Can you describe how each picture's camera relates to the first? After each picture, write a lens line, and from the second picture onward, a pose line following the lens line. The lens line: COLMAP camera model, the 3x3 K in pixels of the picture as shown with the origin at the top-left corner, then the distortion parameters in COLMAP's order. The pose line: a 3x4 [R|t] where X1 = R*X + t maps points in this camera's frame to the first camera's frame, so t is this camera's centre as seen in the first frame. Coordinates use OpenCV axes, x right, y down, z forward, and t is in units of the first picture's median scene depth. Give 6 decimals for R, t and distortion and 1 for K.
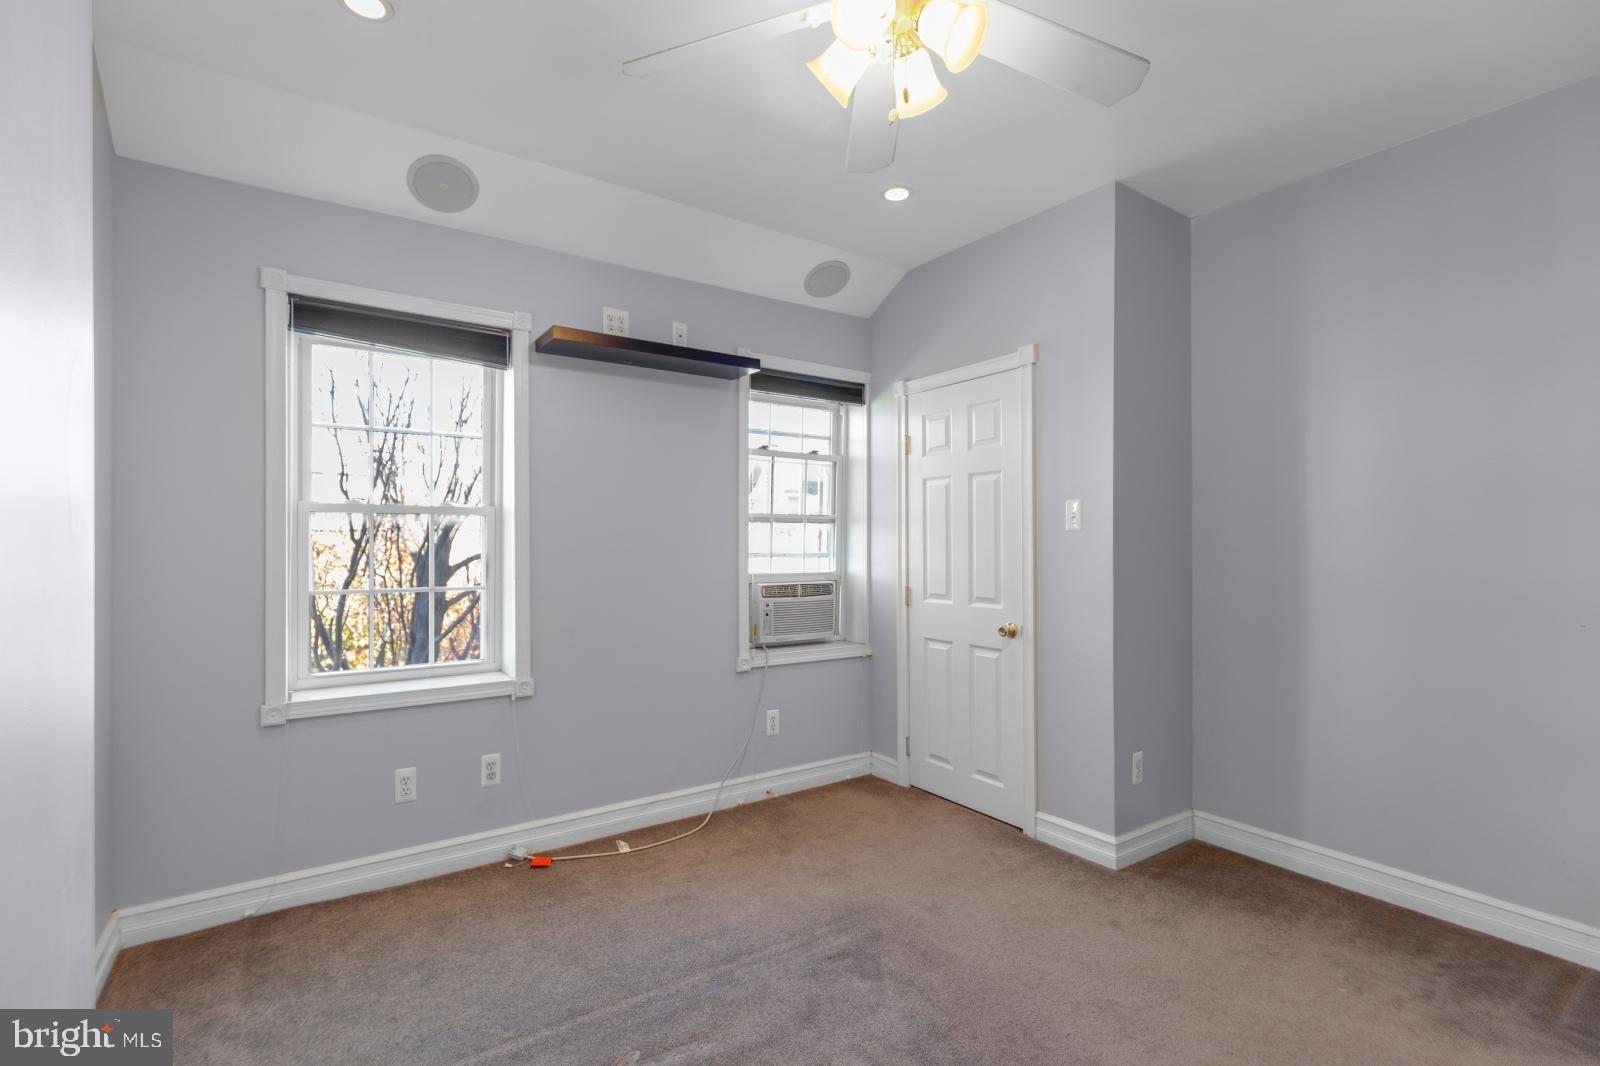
lens RADIAL K [[732.4, 0, 804.6], [0, 732.4, 540.3], [0, 0, 1]] dist [0.011239, -0.002169]
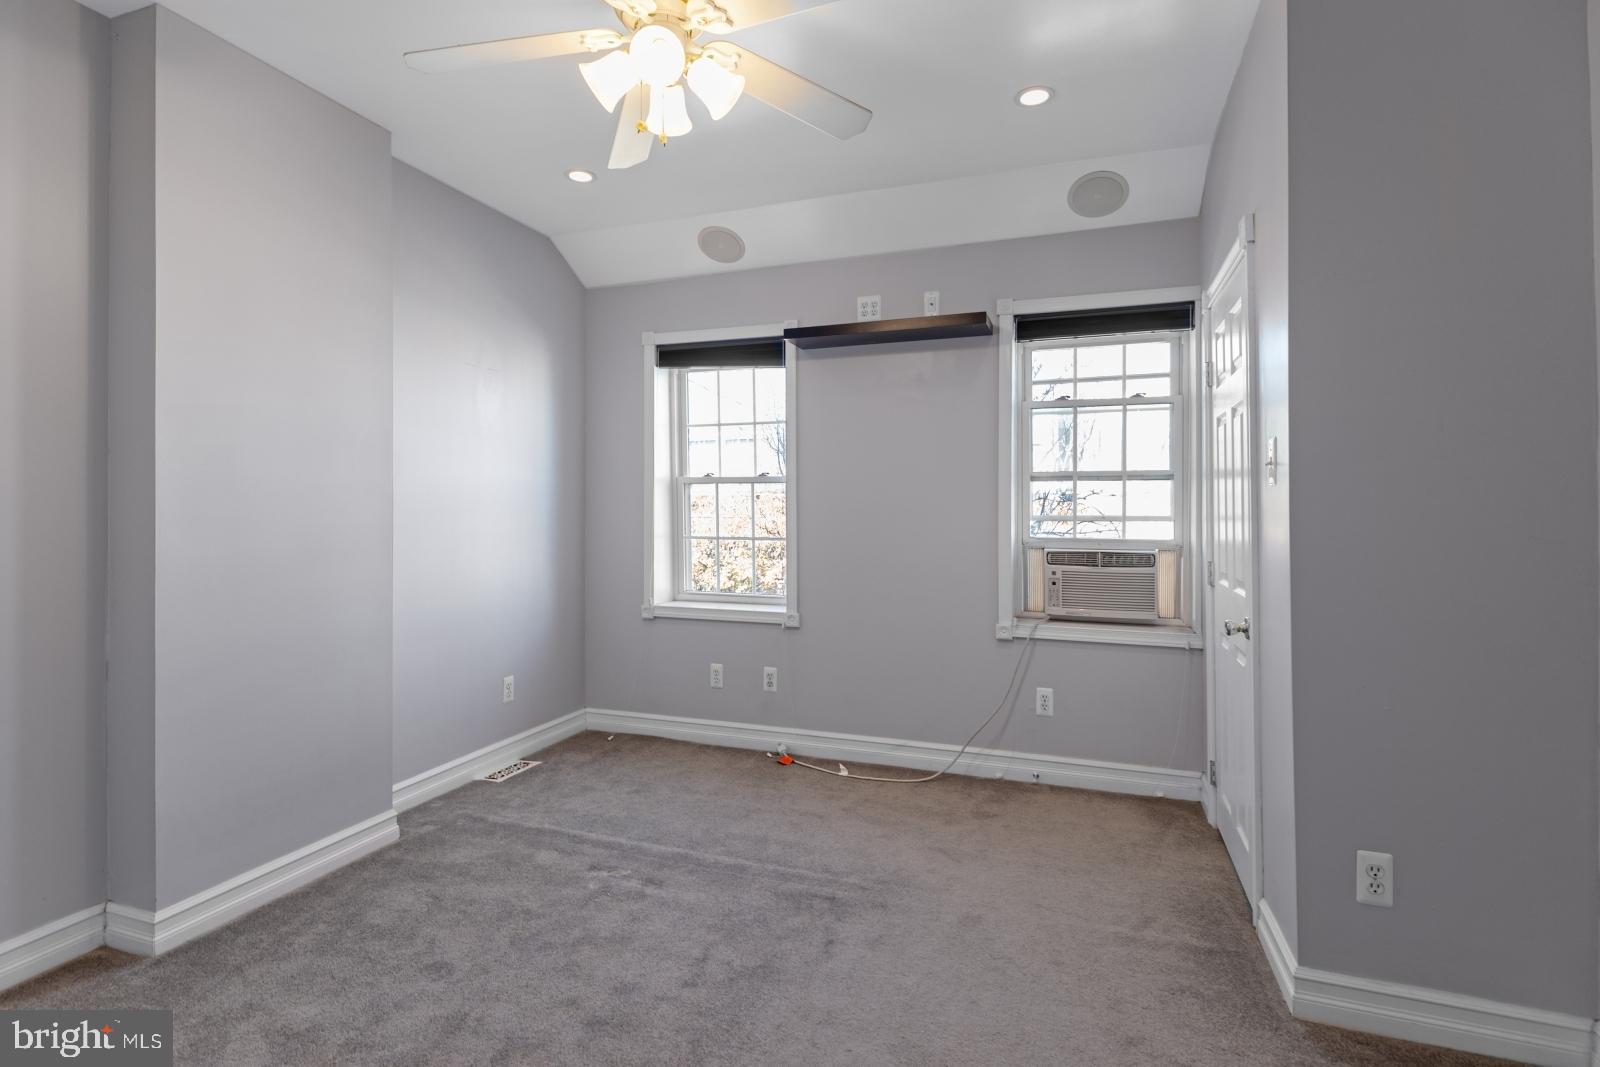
lens RADIAL K [[732.4, 0, 764.9], [0, 732.4, 499.9], [0, 0, 1]] dist [0.011239, -0.002169]
pose [[0.592383, -0.005876, -0.805635, 0.542402], [0.002409, 0.999982, -0.005522, 0.003067], [0.805653, 0.001331, 0.592386, 0.202840]]
